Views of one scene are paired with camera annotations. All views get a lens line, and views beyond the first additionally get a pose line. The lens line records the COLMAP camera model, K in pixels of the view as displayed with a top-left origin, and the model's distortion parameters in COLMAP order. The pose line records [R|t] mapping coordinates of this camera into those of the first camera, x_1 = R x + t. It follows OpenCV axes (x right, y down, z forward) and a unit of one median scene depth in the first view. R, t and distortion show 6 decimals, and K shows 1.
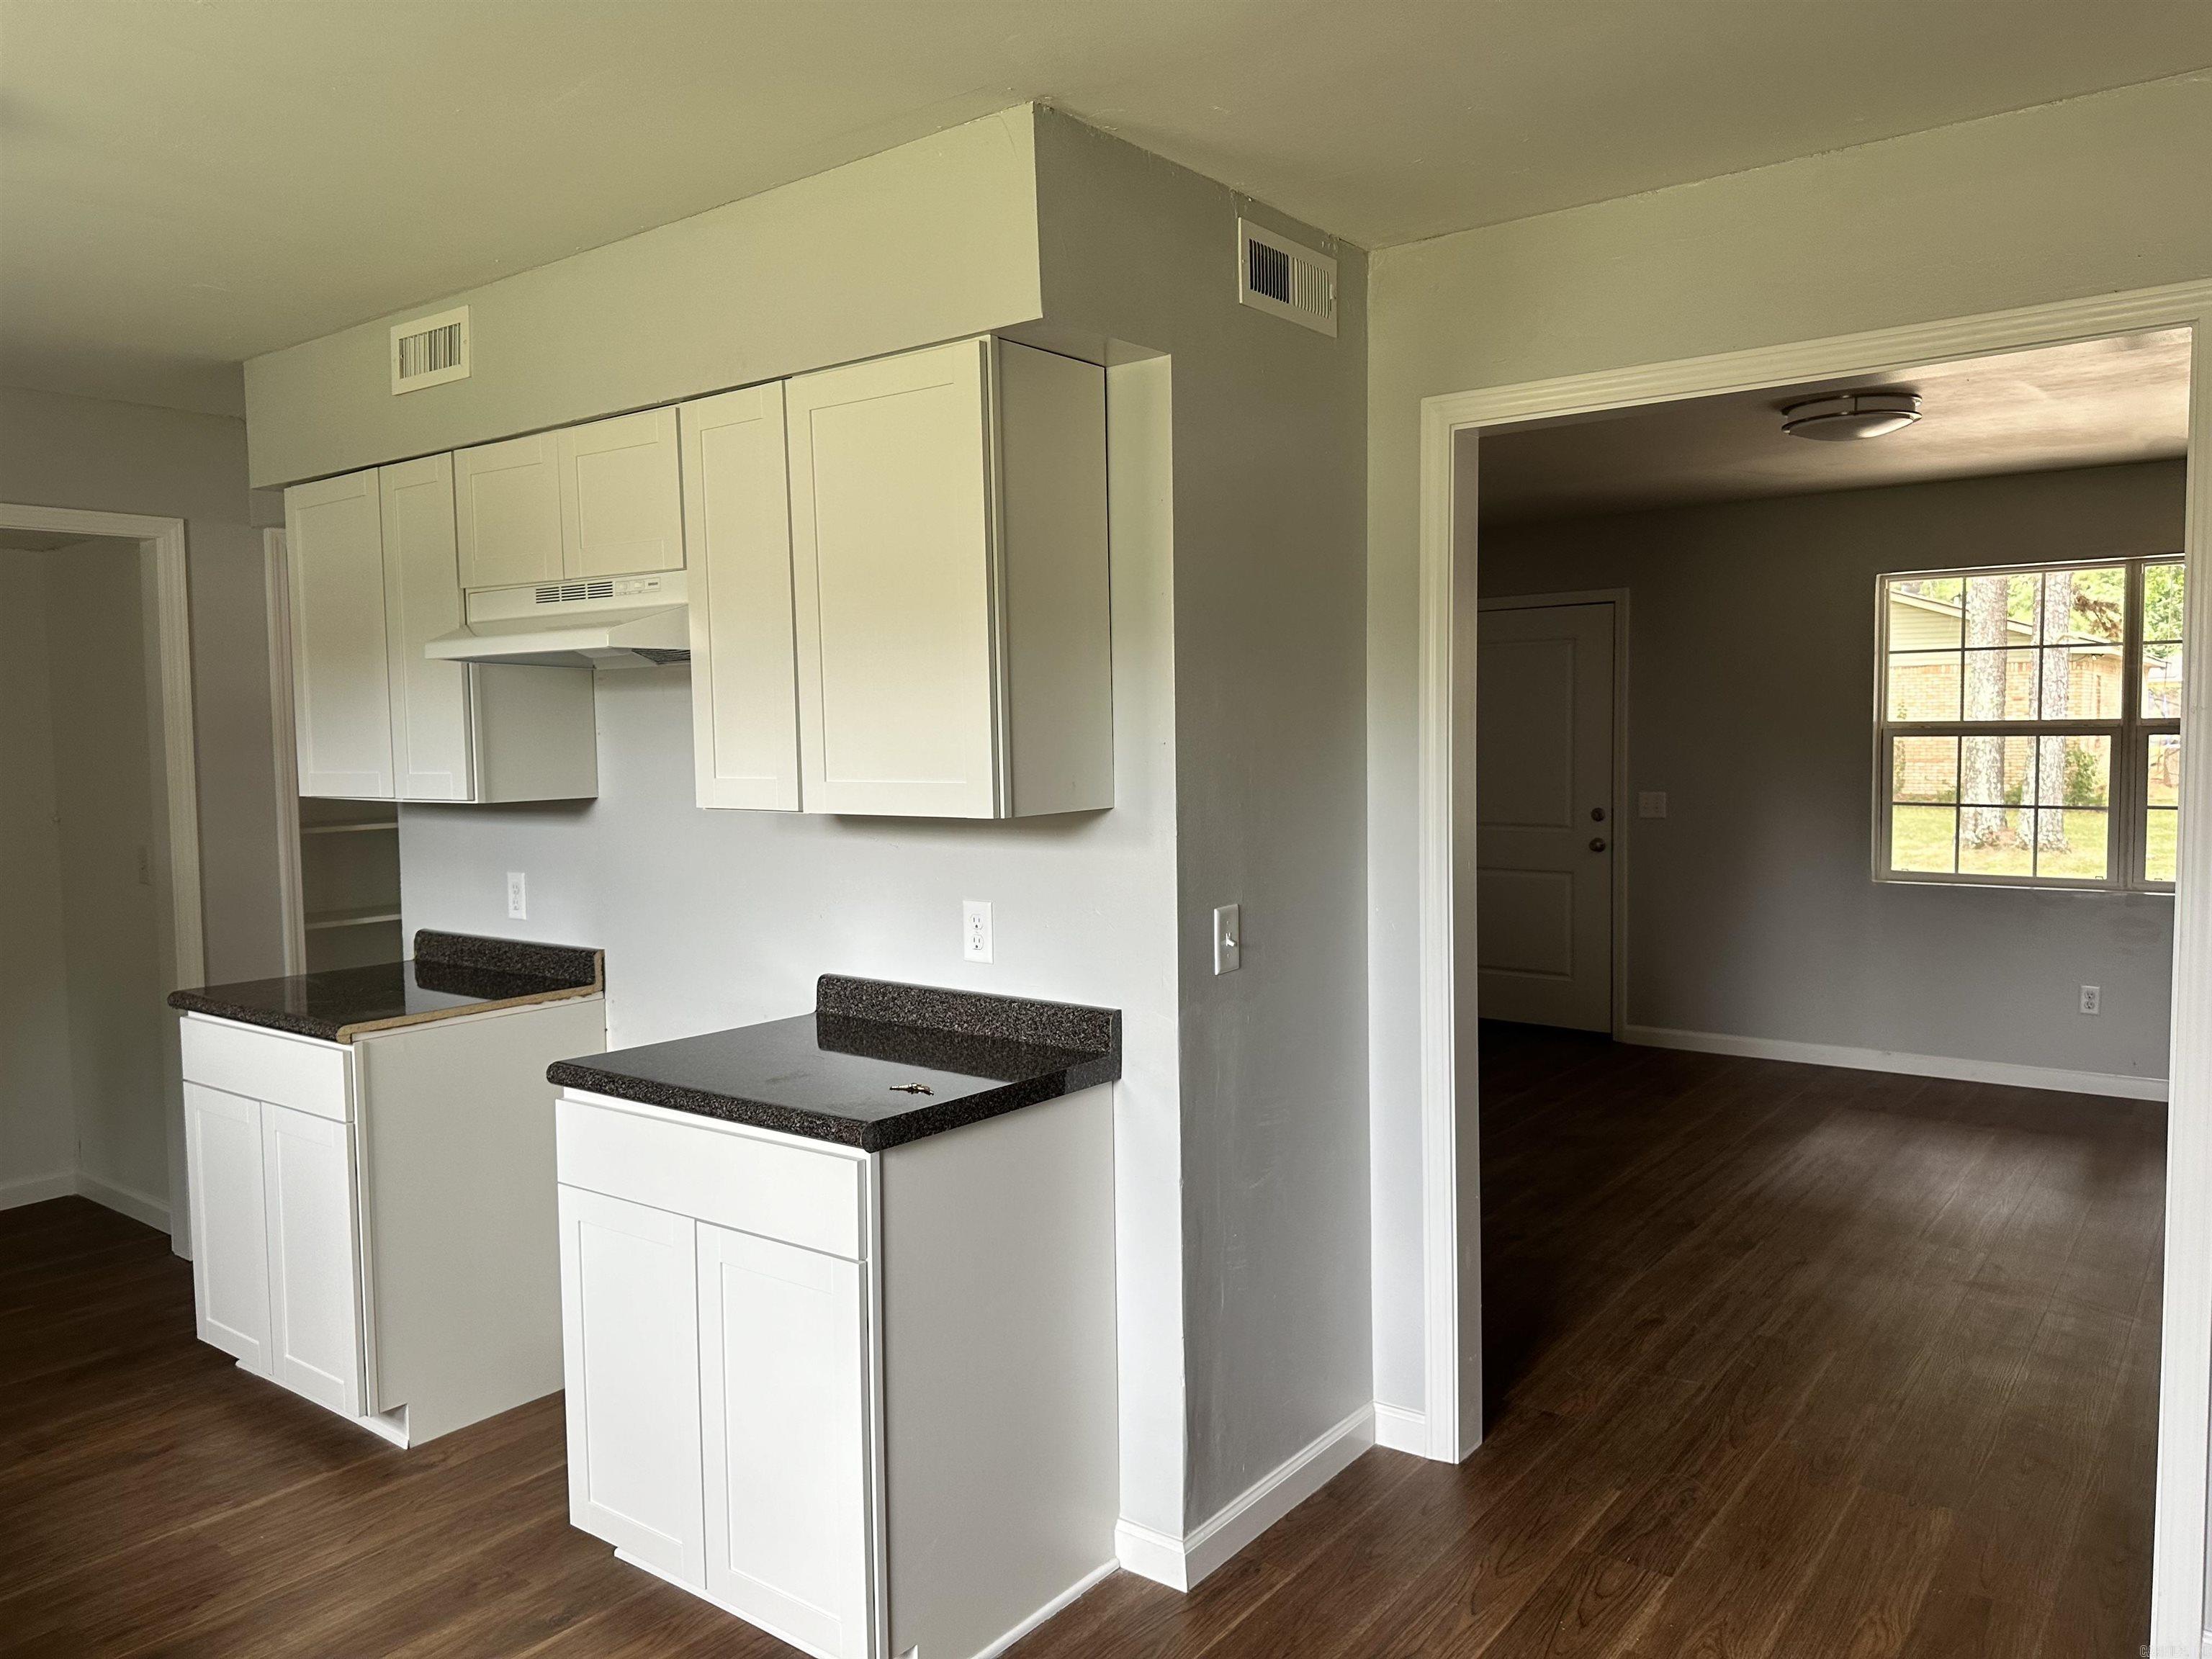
lens RADIAL K [[1553.8, 0, 1093.0], [0, 1553.8, 825.1], [0, 0, 1]] dist [0.048108, -0.067779]
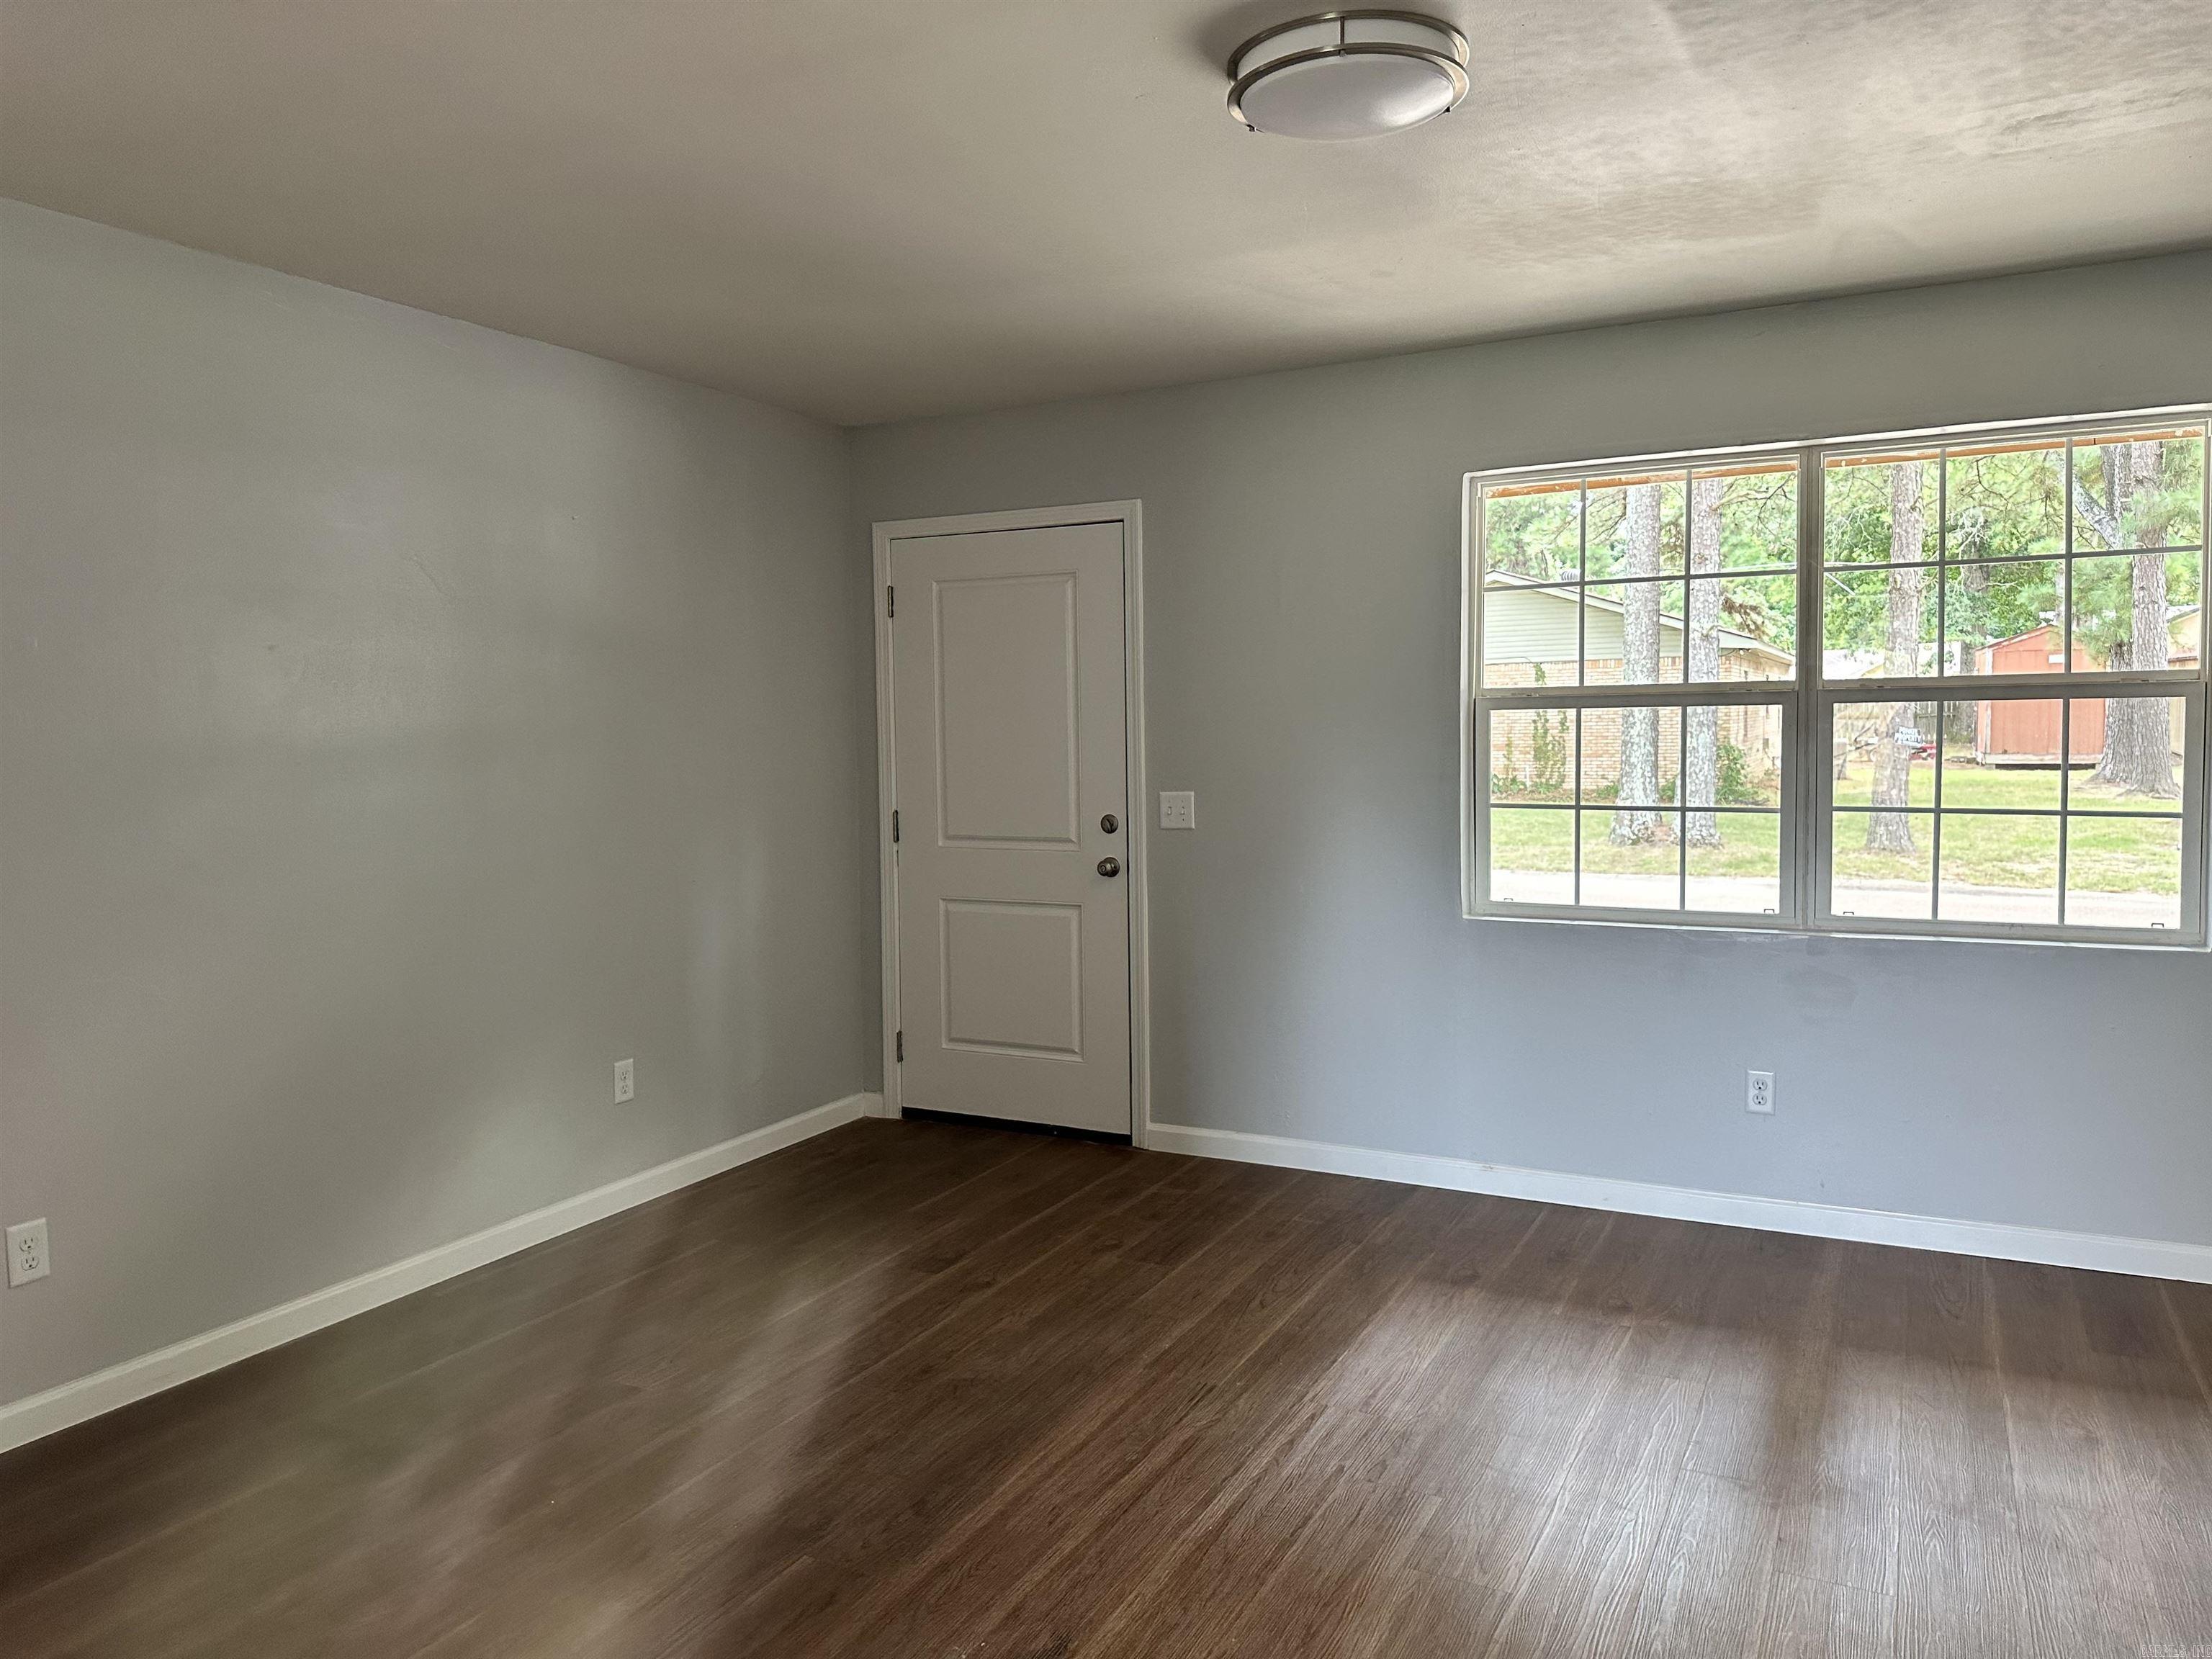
lens RADIAL K [[1544.9, 0, 1078.3], [0, 1544.9, 810.8], [0, 0, 1]] dist [0.079177, -0.101855]
pose [[0.985959, -0.009381, 0.166722, 0.218072], [0.010795, 0.999913, -0.007578, -0.008452], [-0.166636, 0.009272, 0.985975, 0.355480]]
